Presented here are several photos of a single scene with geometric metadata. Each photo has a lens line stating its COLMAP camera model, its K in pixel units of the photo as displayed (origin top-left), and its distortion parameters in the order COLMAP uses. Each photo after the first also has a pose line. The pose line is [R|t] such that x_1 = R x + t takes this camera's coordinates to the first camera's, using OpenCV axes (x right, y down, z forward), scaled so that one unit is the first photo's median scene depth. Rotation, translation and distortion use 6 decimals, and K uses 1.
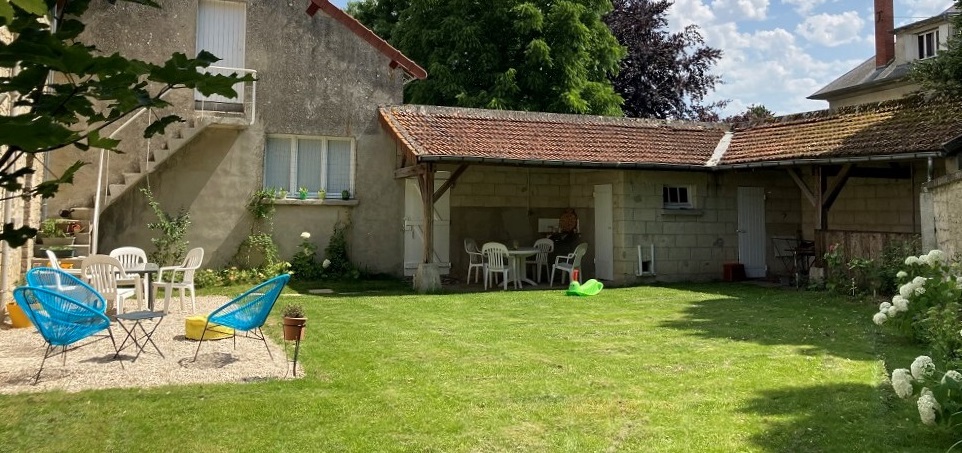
lens RADIAL K [[733.3, 0, 481.1], [0, 733.3, 223.9], [0, 0, 1]] dist [0.002386, 0.002105]
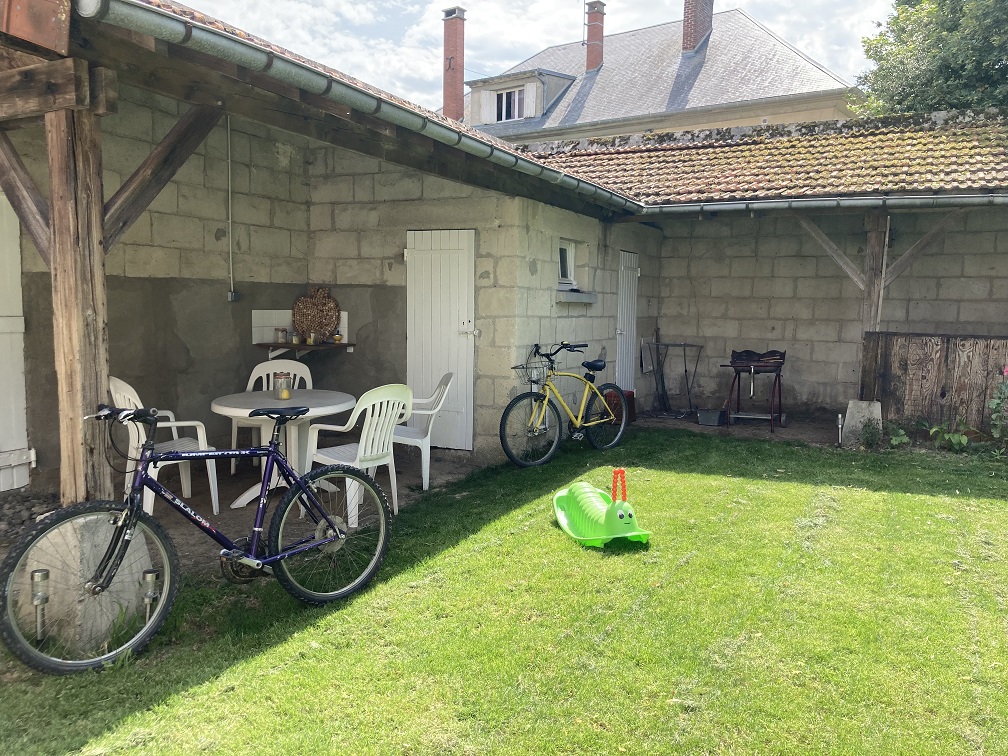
lens RADIAL K [[810.5, 0, 503.1], [0, 810.5, 383.1], [0, 0, 1]] dist [0.016577, 0.002021]
pose [[0.746119, -0.061573, 0.662959, -0.118169], [0.000576, 0.995774, 0.091834, -0.008295], [-0.665812, -0.068137, 0.743001, 0.586672]]
